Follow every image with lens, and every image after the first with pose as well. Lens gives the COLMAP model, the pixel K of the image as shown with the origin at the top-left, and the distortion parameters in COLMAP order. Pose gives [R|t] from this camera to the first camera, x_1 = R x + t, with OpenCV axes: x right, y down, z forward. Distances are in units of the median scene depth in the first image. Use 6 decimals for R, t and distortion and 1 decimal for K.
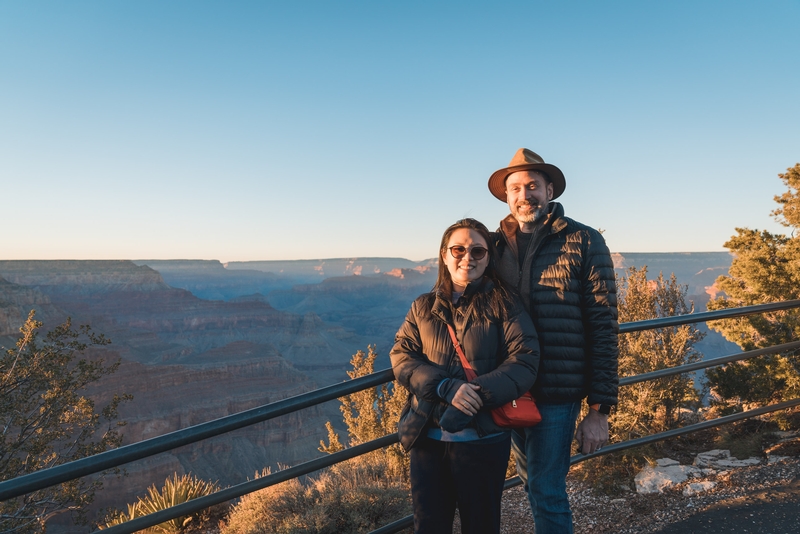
lens RADIAL K [[542.7, 0, 400.6], [0, 542.7, 265.1], [0, 0, 1]] dist [-0.027400, 0.024155]
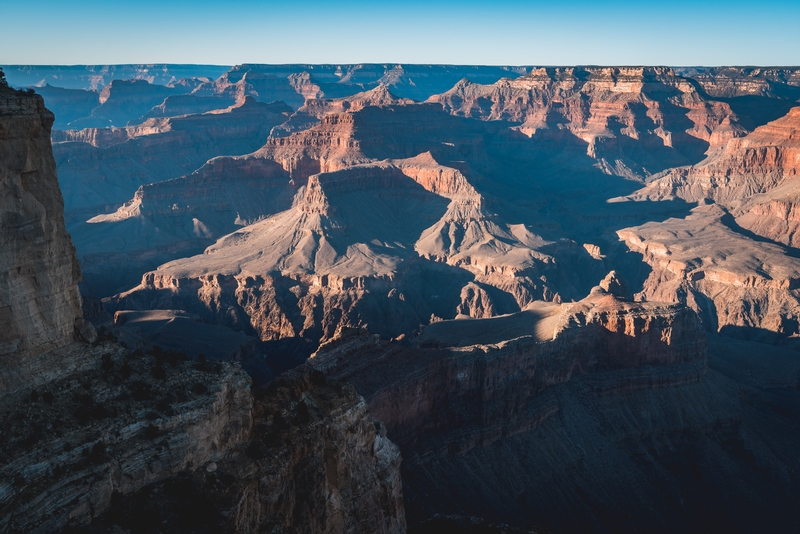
lens RADIAL K [[748.3, 0, 400.0], [0, 748.3, 267.0], [0, 0, 1]] dist [-0.000206, 0.029391]
pose [[0.995640, -0.003090, 0.093229, 0.398837], [-0.019752, 0.969803, 0.243087, -0.001625], [-0.091165, -0.243869, 0.965514, -0.202265]]
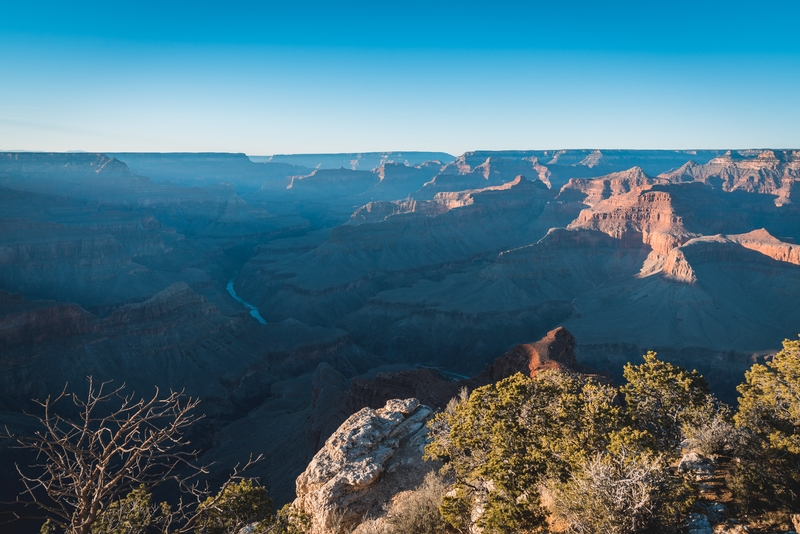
lens RADIAL K [[542.7, 0, 400.6], [0, 542.7, 265.1], [0, 0, 1]] dist [-0.027400, 0.024155]
pose [[0.987694, 0.039684, -0.151280, 0.262437], [-0.009997, 0.981315, 0.192148, -0.001619], [0.156079, -0.188271, 0.969636, -0.124972]]
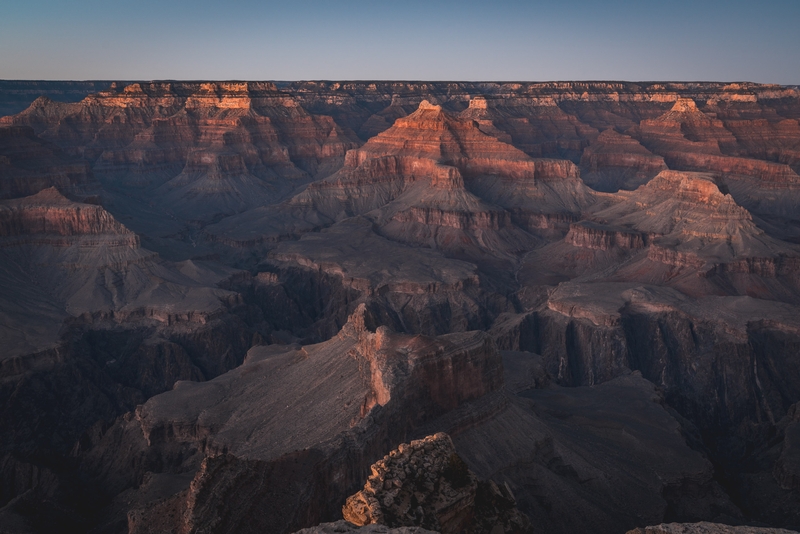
lens RADIAL K [[762.4, 0, 400.0], [0, 762.4, 267.0], [0, 0, 1]] dist [0.013779, 0.007453]
pose [[0.795418, -0.130234, 0.591903, 0.360685], [-0.000942, 0.976372, 0.216093, -0.003341], [-0.606061, -0.172442, 0.776501, -0.152208]]
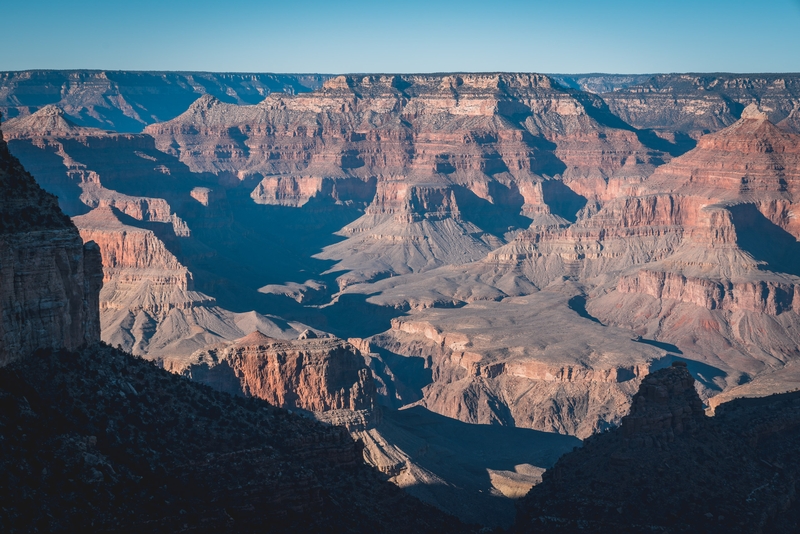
lens RADIAL K [[1590.1, 0, 400.0], [0, 1590.1, 267.0], [0, 0, 1]] dist [0.026110, 0.075422]
pose [[0.967462, -0.011834, 0.252738, 0.415252], [-0.013947, 0.994892, 0.099973, 0.002567], [-0.252630, -0.100245, 0.962356, -0.375560]]
